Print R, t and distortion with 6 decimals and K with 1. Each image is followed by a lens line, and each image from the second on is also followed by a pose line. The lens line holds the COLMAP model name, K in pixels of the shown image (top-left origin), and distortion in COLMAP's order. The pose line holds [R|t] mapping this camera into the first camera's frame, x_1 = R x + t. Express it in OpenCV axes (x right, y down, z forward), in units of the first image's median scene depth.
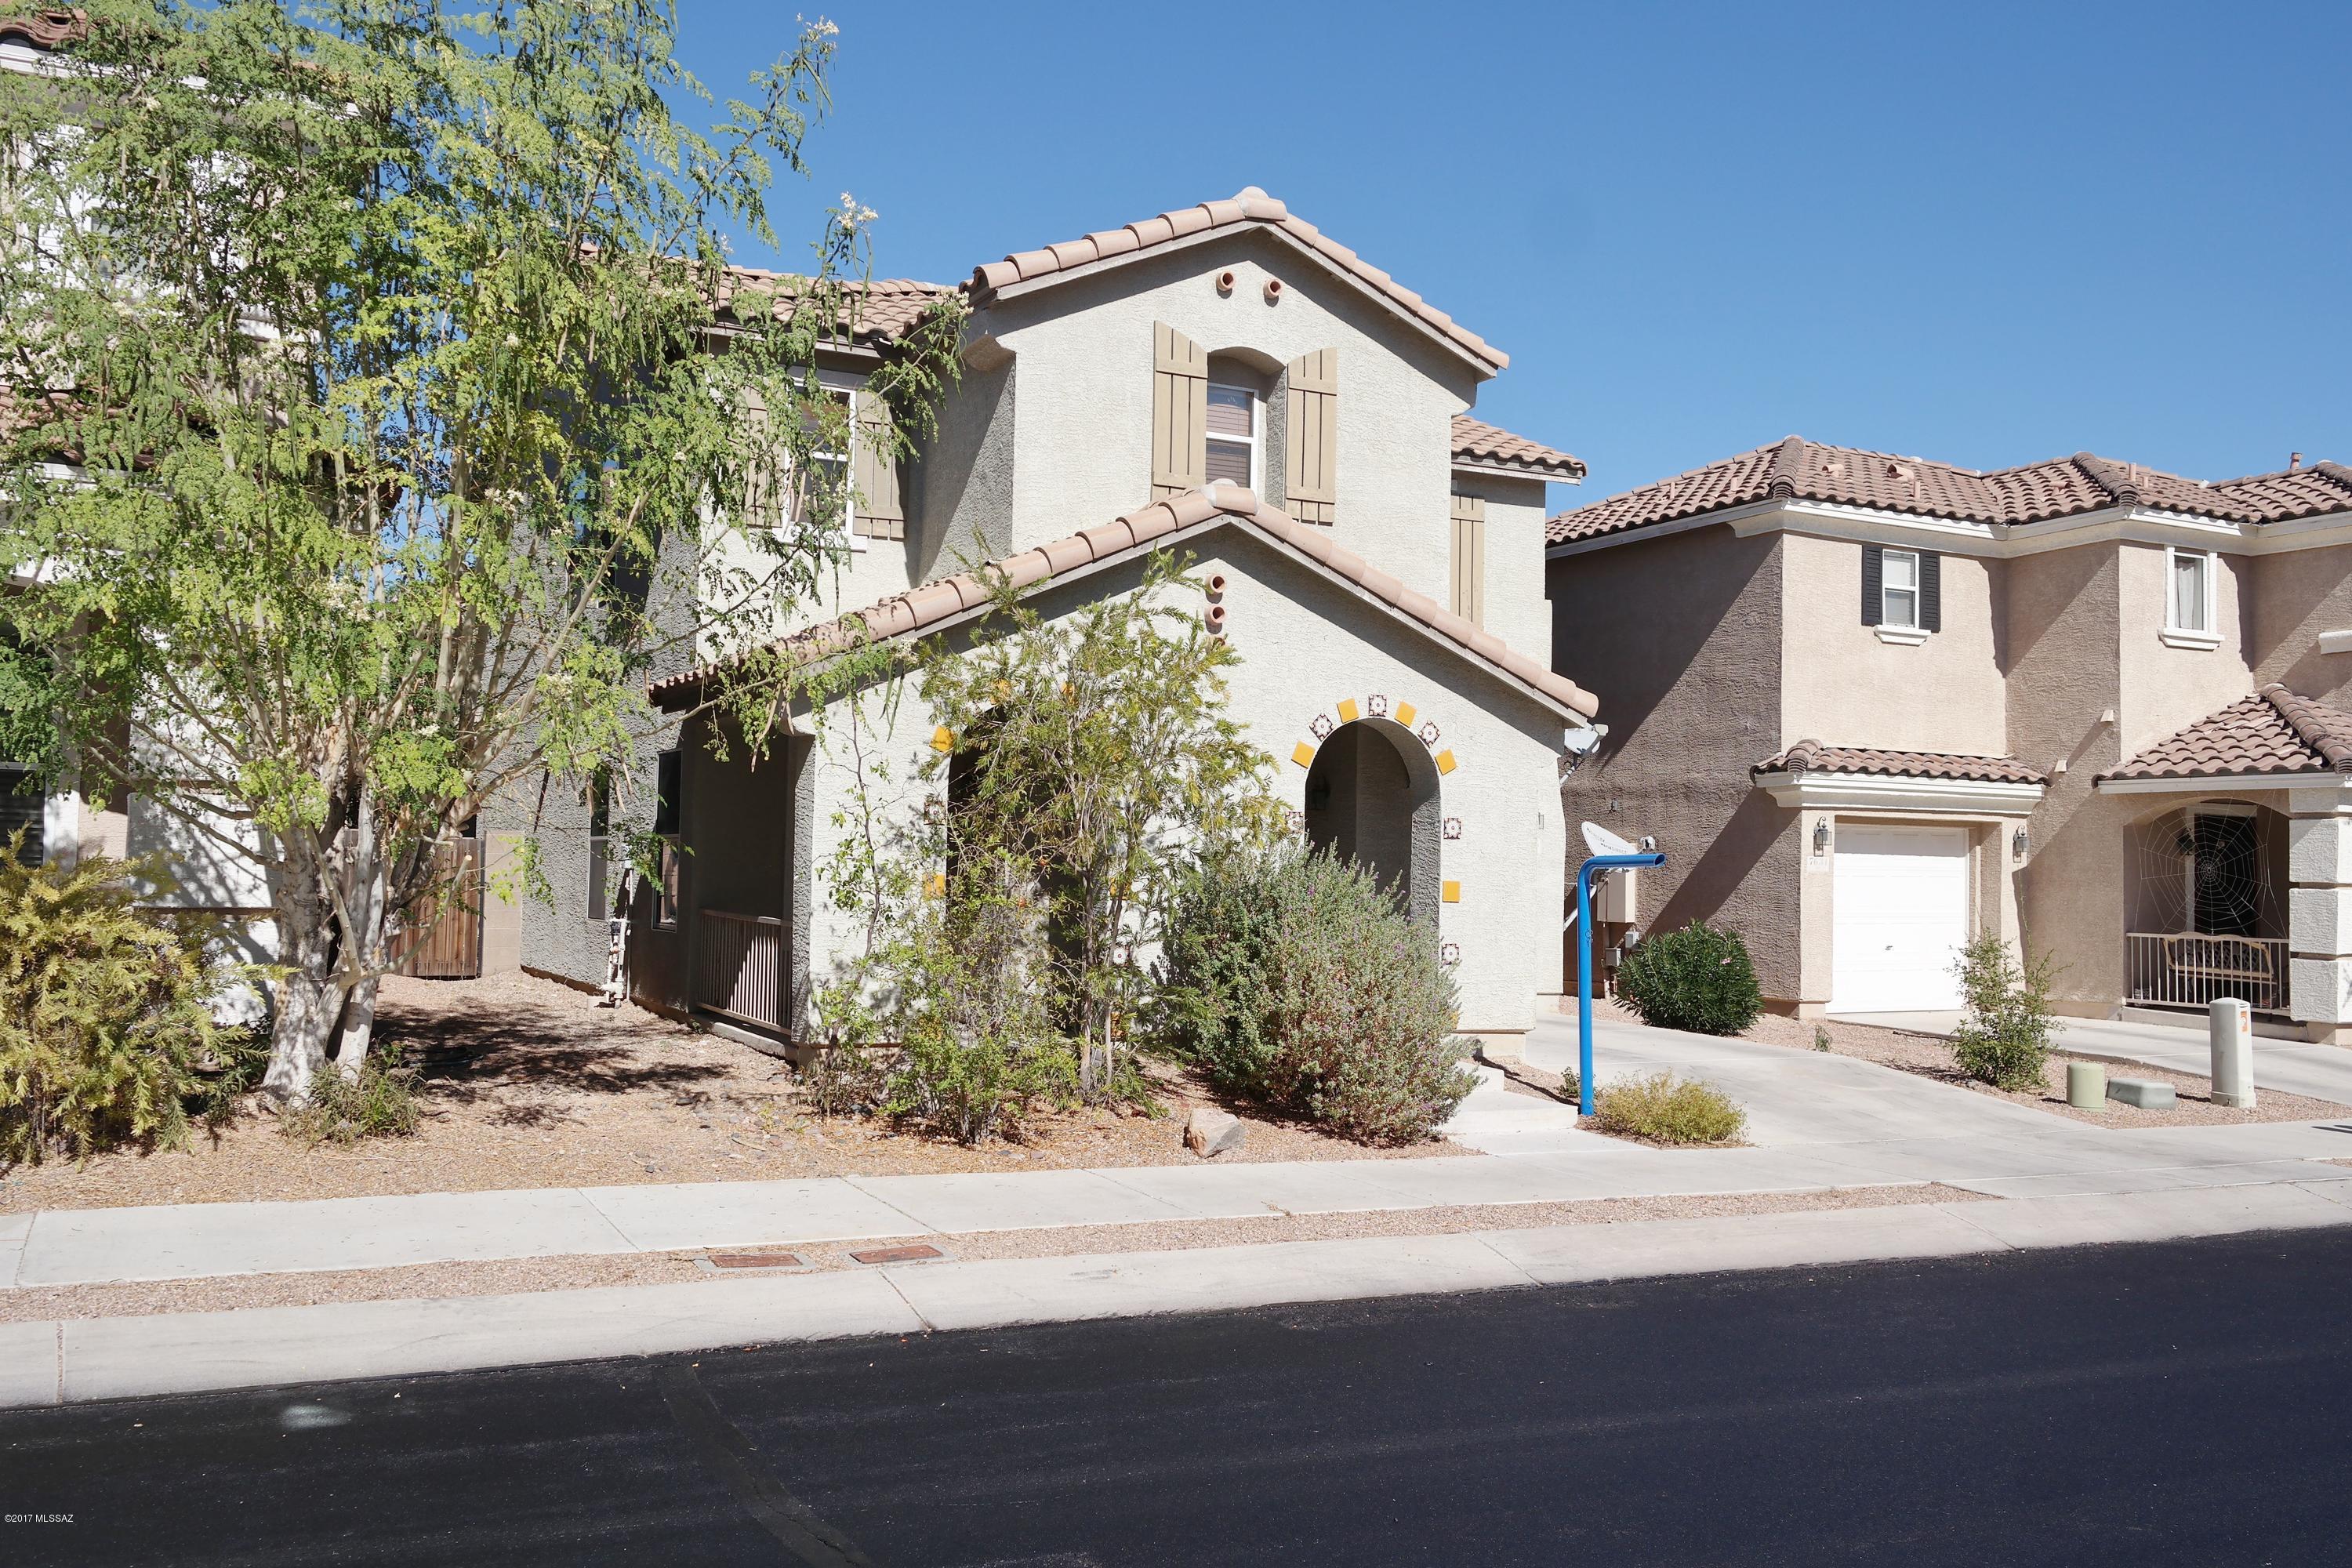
lens RADIAL K [[2044.3, 0, 1176.0], [0, 2044.3, 784.0], [0, 0, 1]] dist [-0.003269, -0.001042]
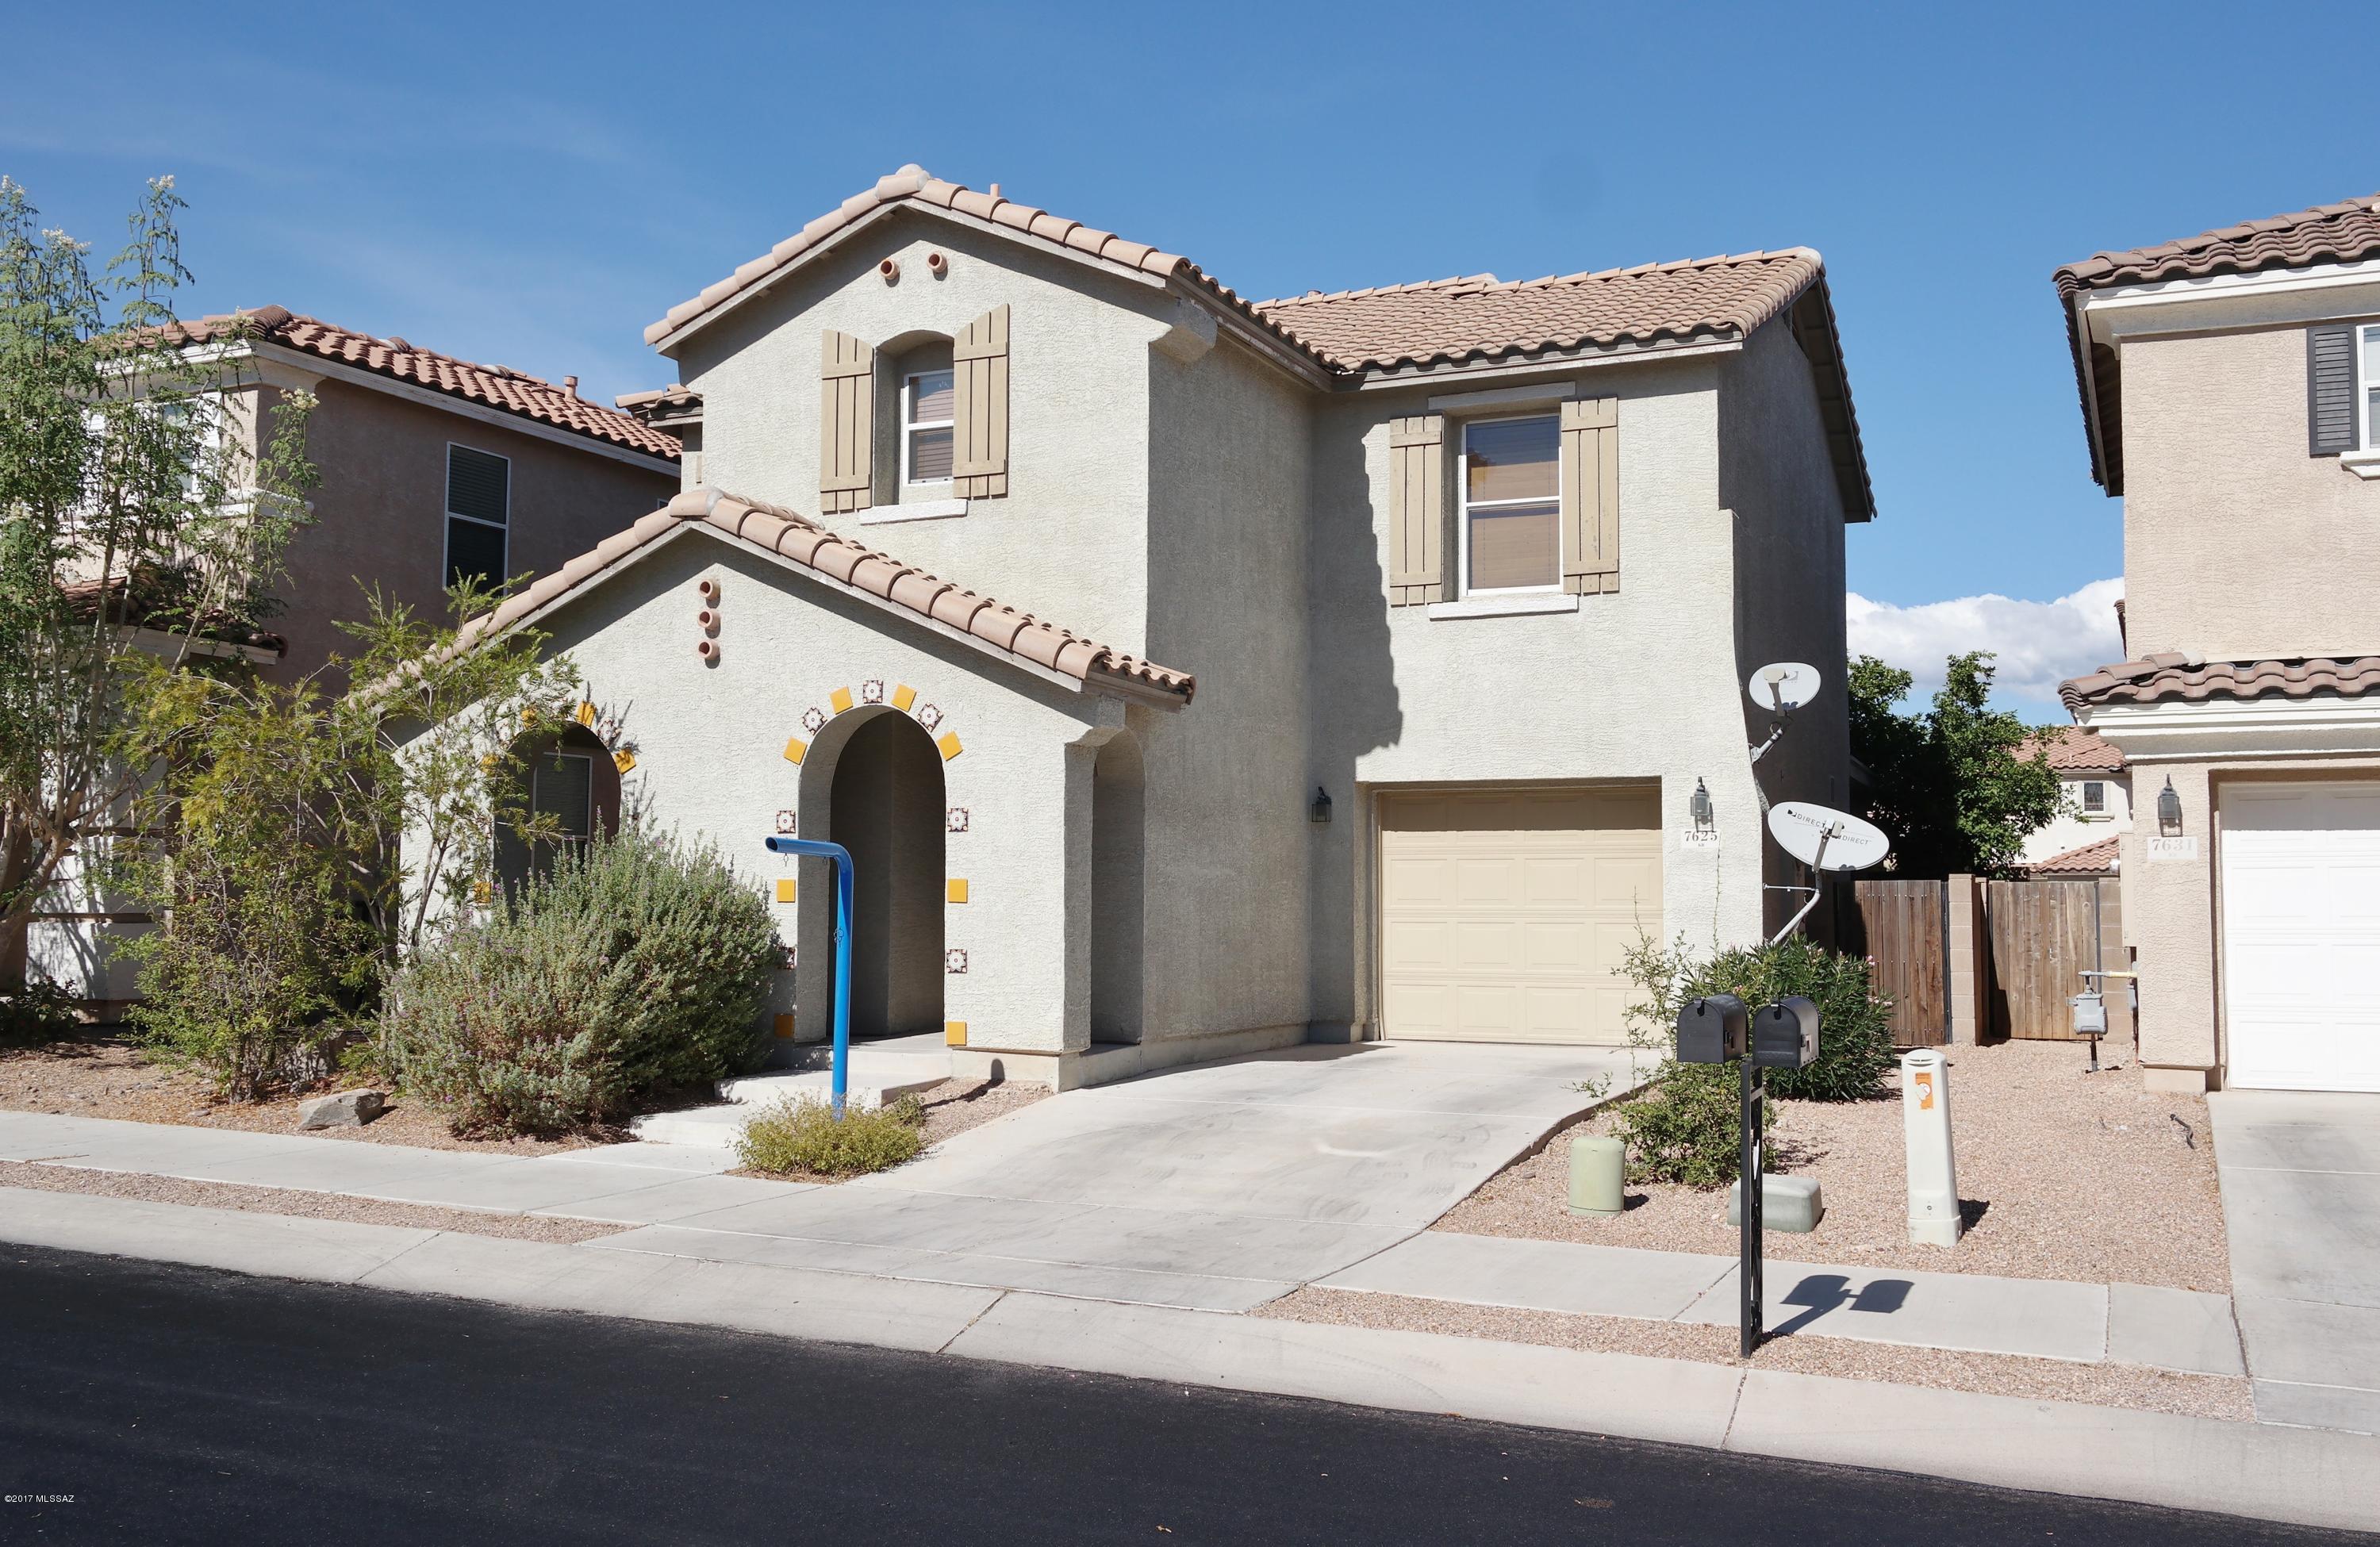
lens RADIAL K [[2121.6, 0, 1187.4], [0, 2121.6, 766.9], [0, 0, 1]] dist [0.016839, 0.007193]
pose [[0.611458, -0.068483, -0.788308, 0.895618], [0.039178, 0.997646, -0.056280, 0.052769], [0.790306, 0.003528, 0.612702, 0.495291]]
